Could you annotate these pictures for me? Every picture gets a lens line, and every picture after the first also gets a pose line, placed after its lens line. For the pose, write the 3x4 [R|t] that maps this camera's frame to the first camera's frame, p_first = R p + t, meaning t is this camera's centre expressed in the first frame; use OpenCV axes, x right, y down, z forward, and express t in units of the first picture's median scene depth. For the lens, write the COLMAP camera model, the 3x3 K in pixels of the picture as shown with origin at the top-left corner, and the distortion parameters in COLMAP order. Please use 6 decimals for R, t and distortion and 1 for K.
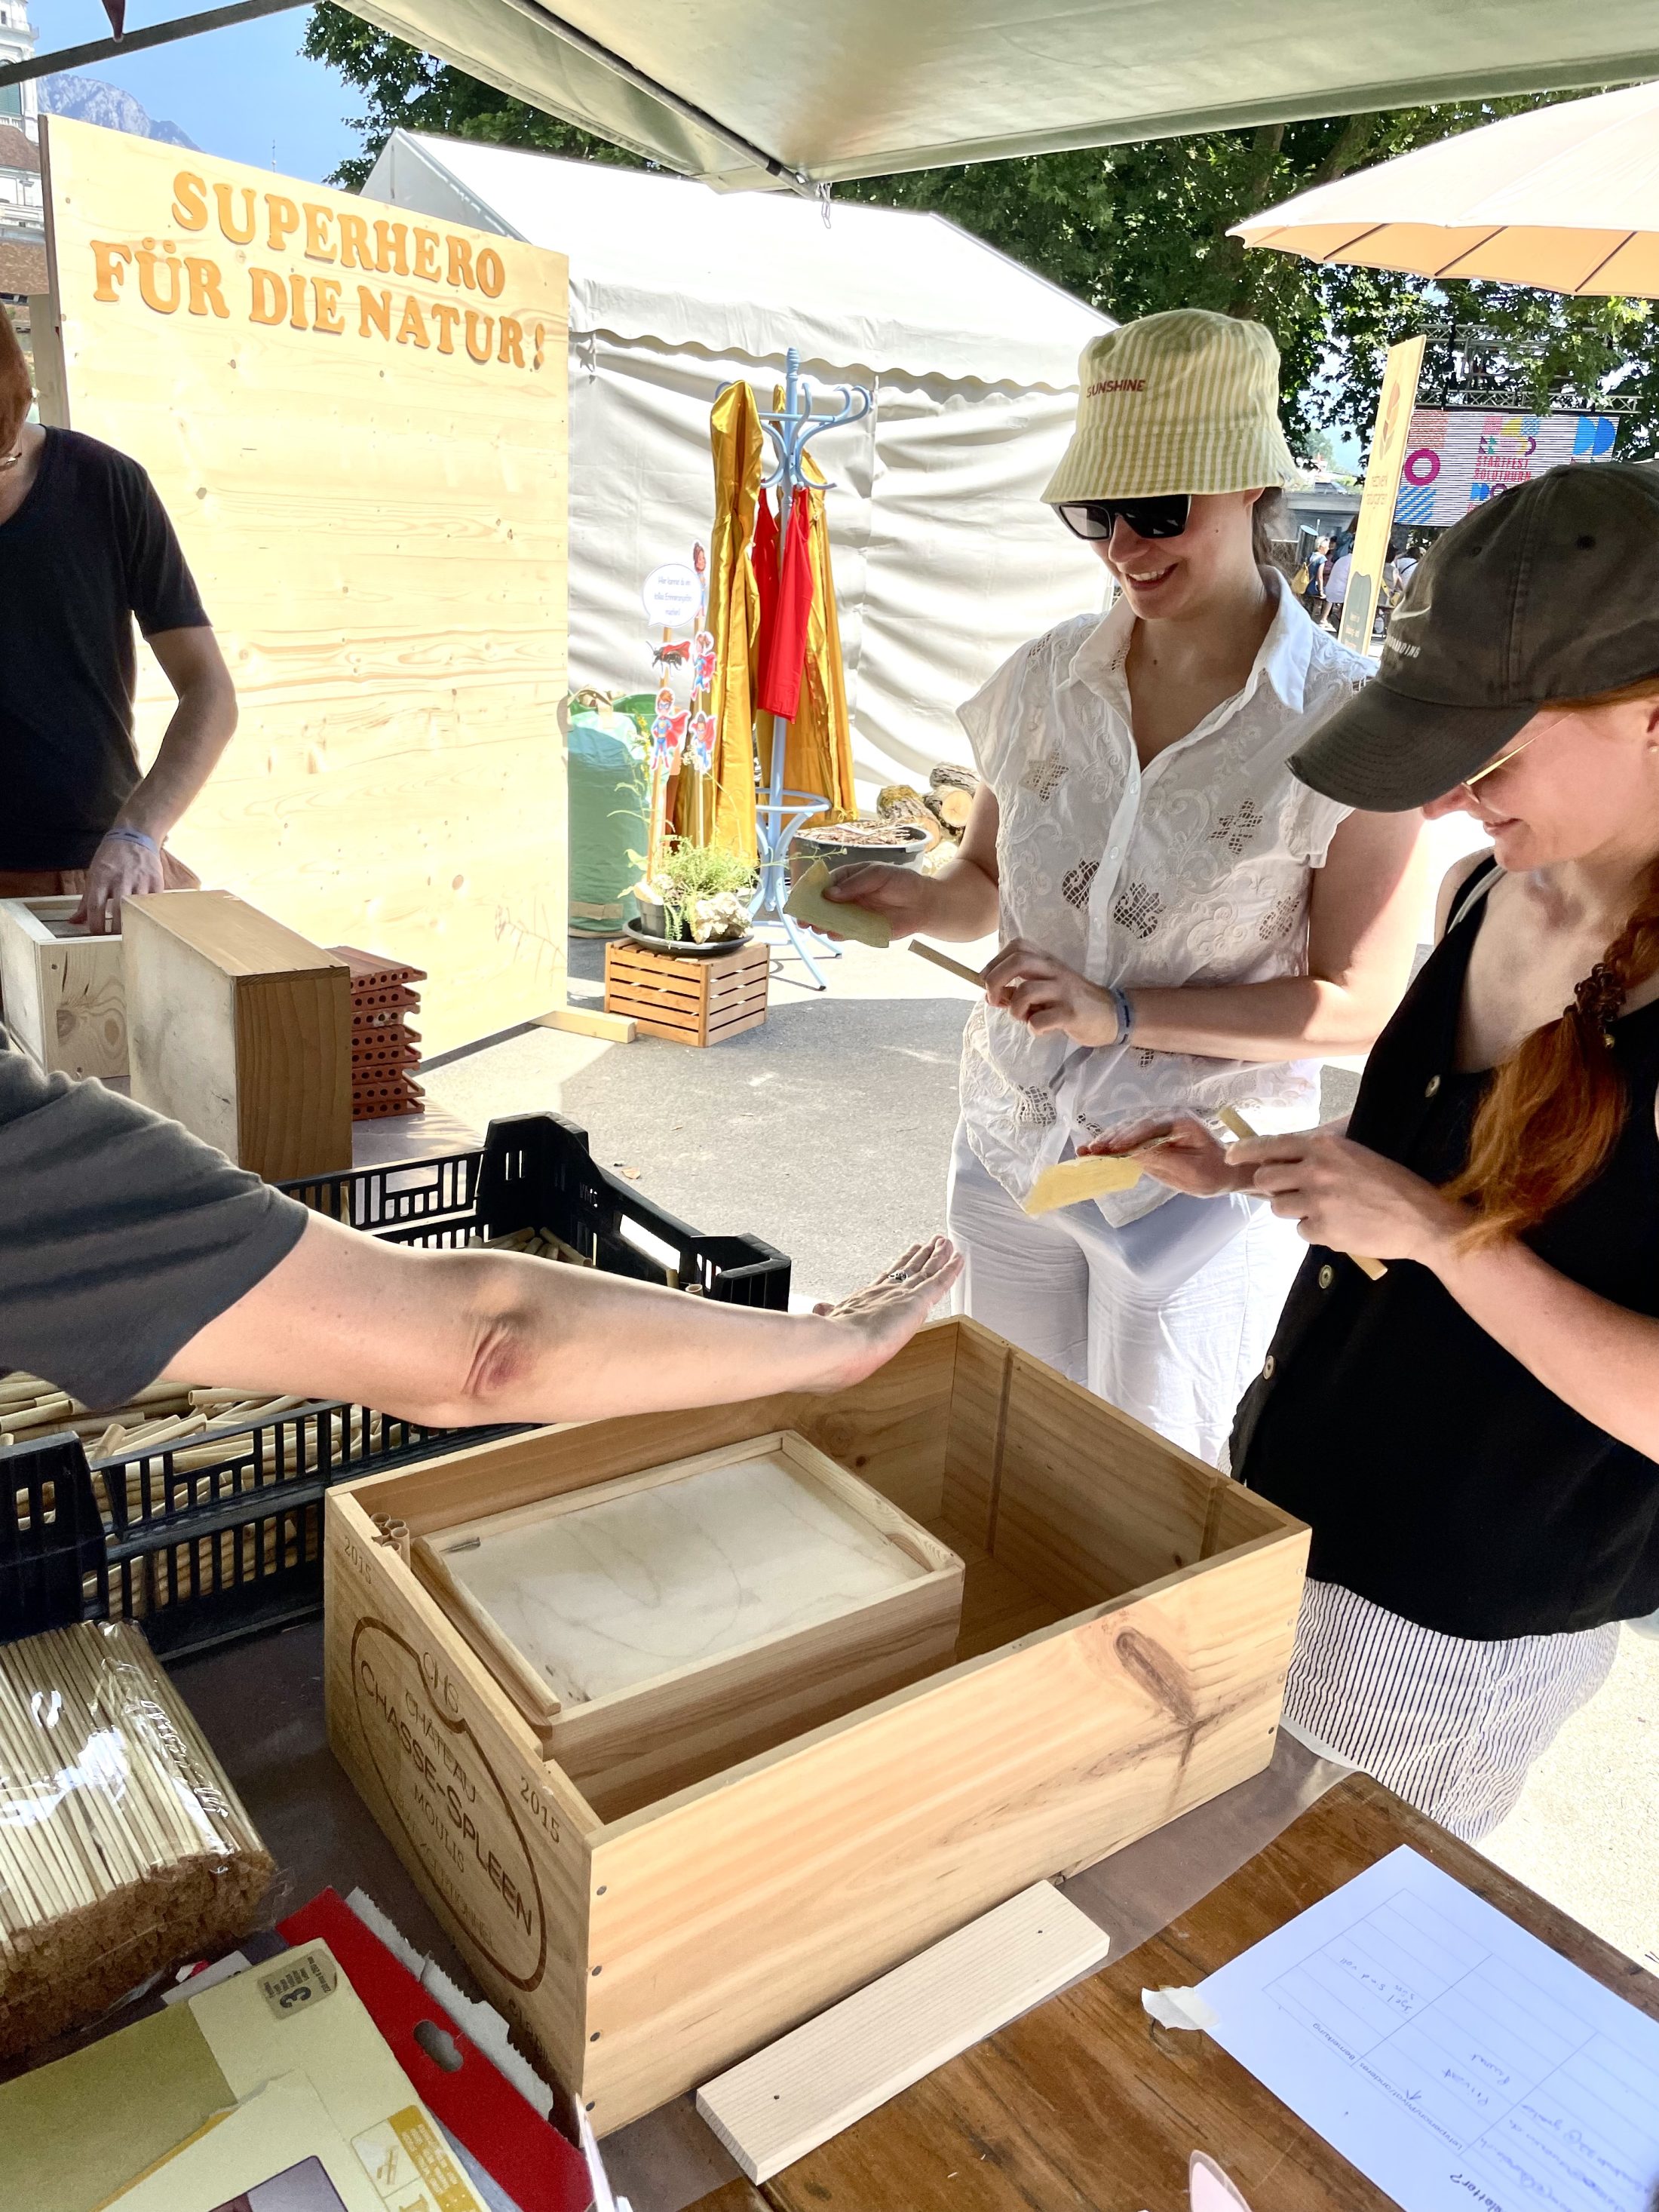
lens RADIAL K [[1692.5, 0, 823.6], [0, 1692.5, 1100.5], [0, 0, 1]] dist [0.024083, -0.034436]
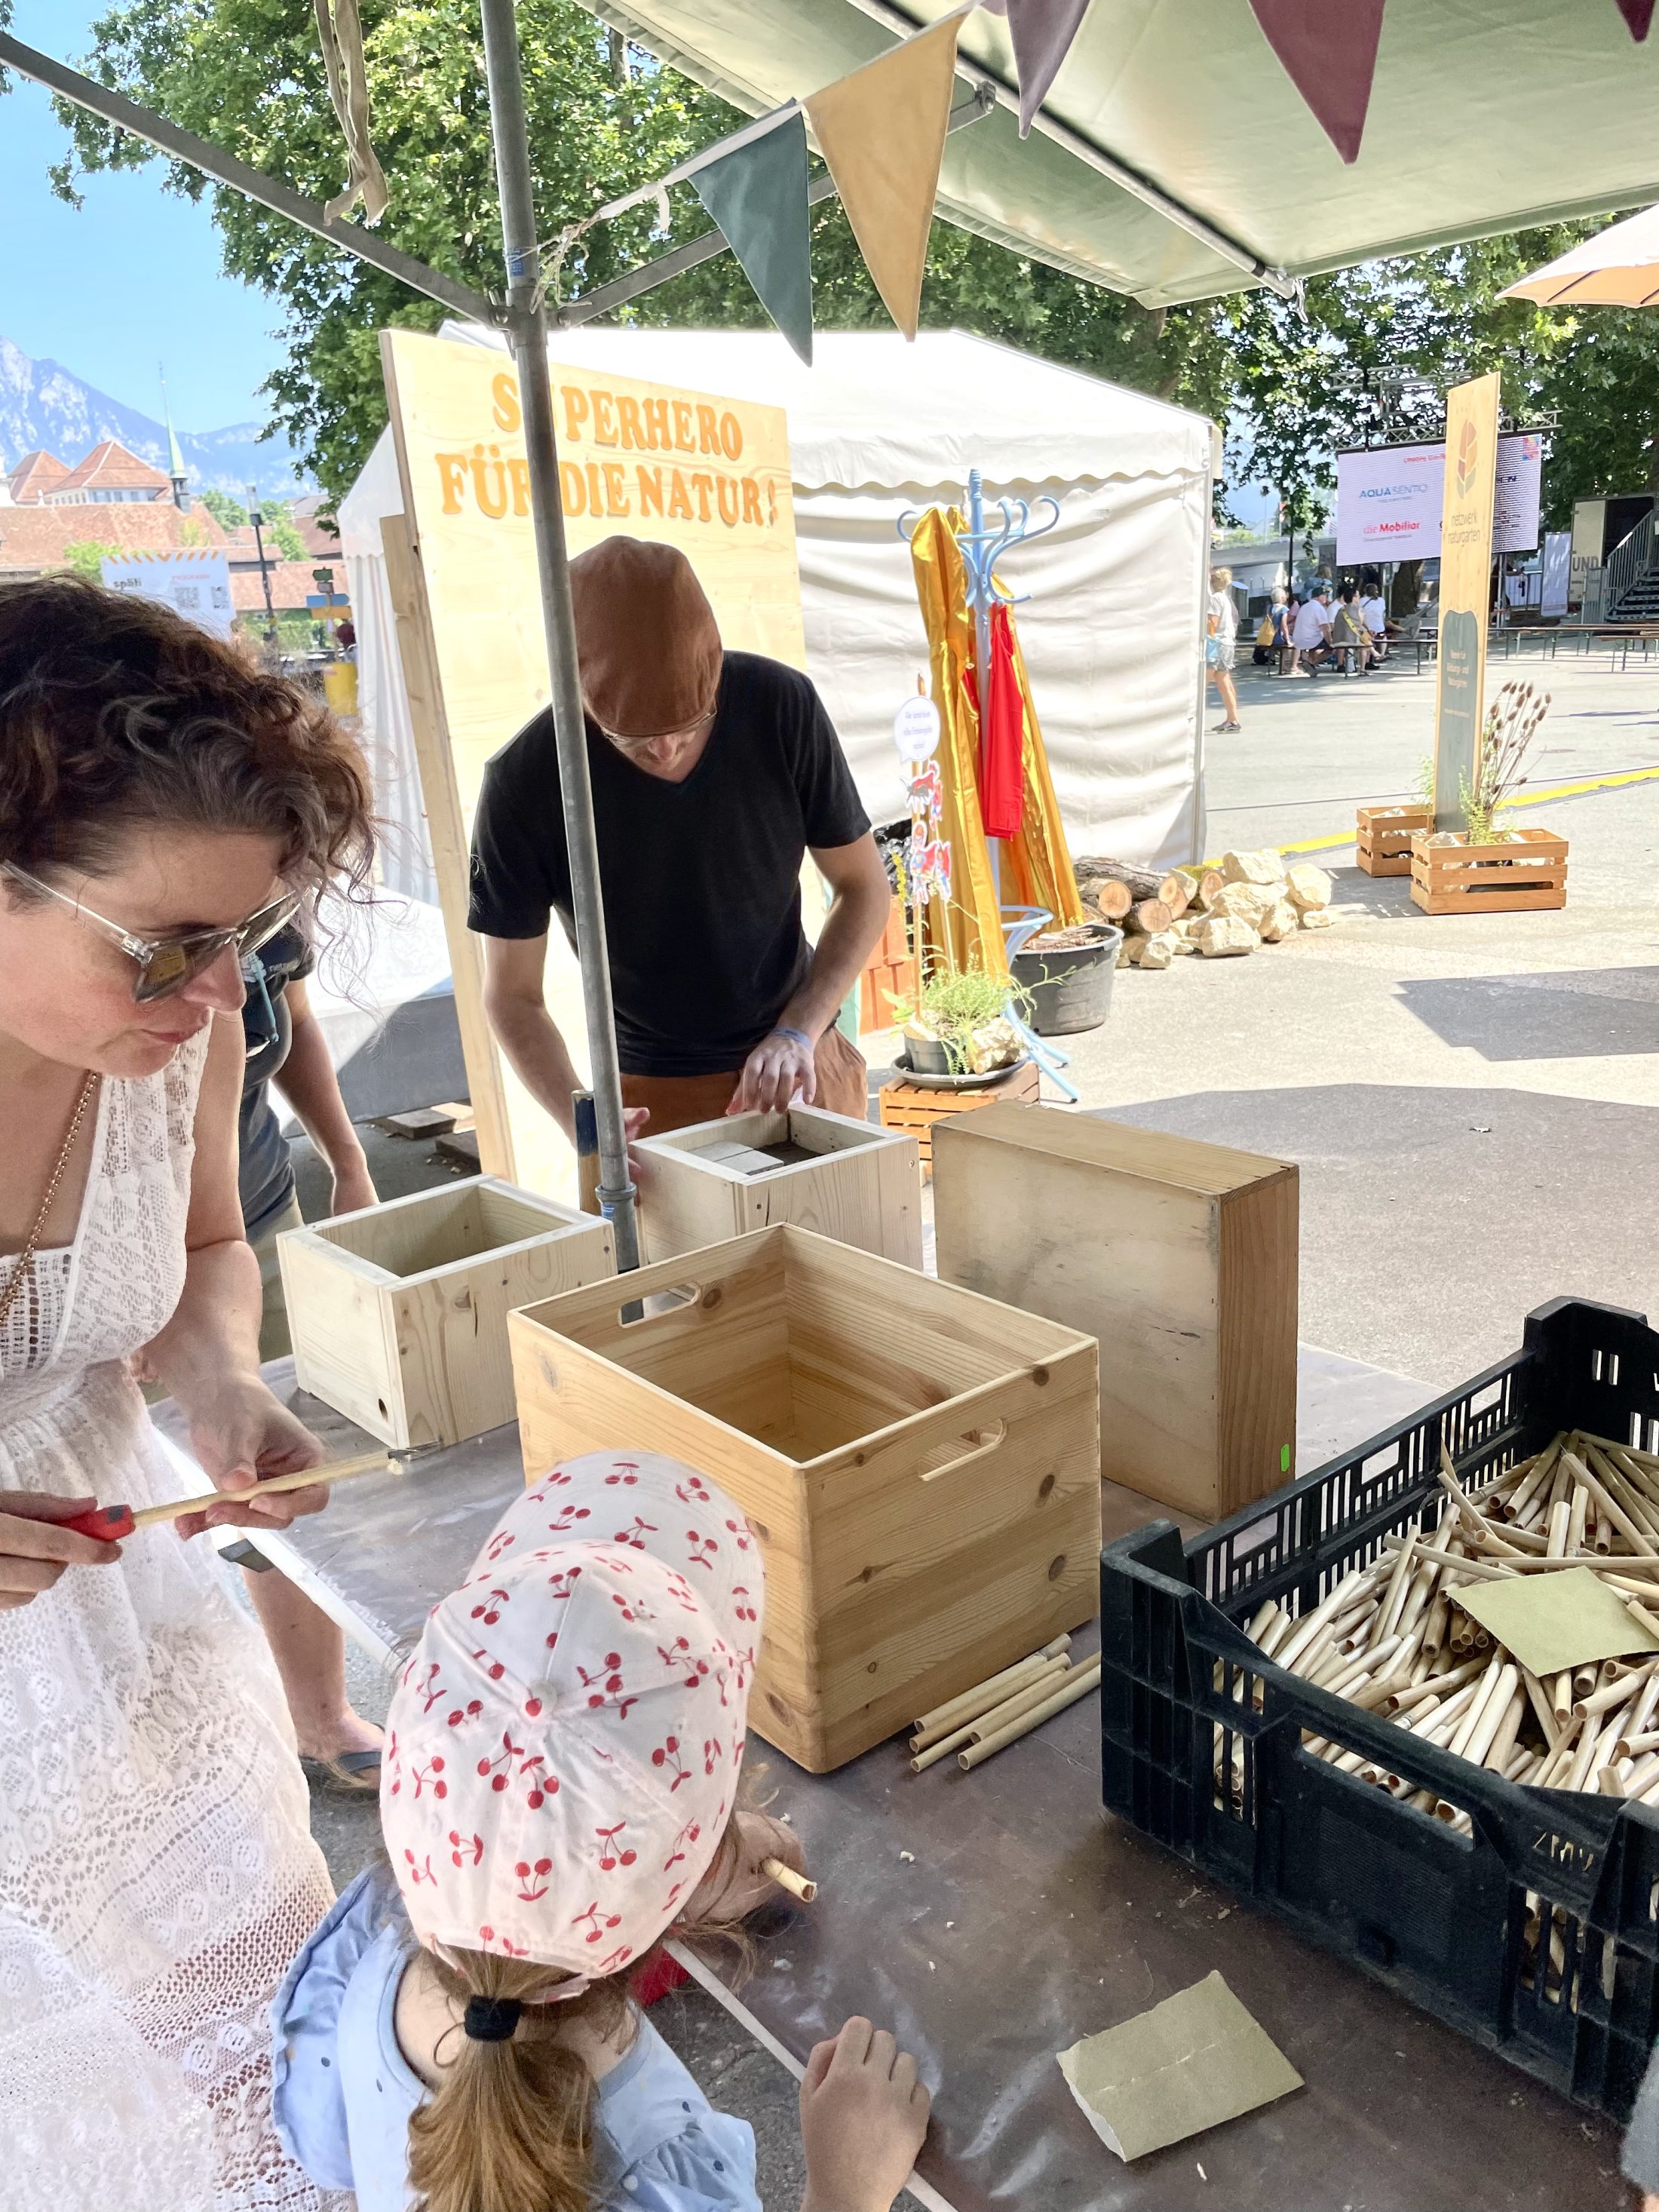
lens RADIAL K [[1692.5, 0, 835.3], [0, 1692.5, 1107.5], [0, 0, 1]] dist [0.024083, -0.034436]
pose [[0.989061, -0.147195, 0.009557, -0.204077], [0.147503, 0.987301, -0.058996, -0.035047], [-0.000751, 0.059761, 0.998212, 0.039360]]
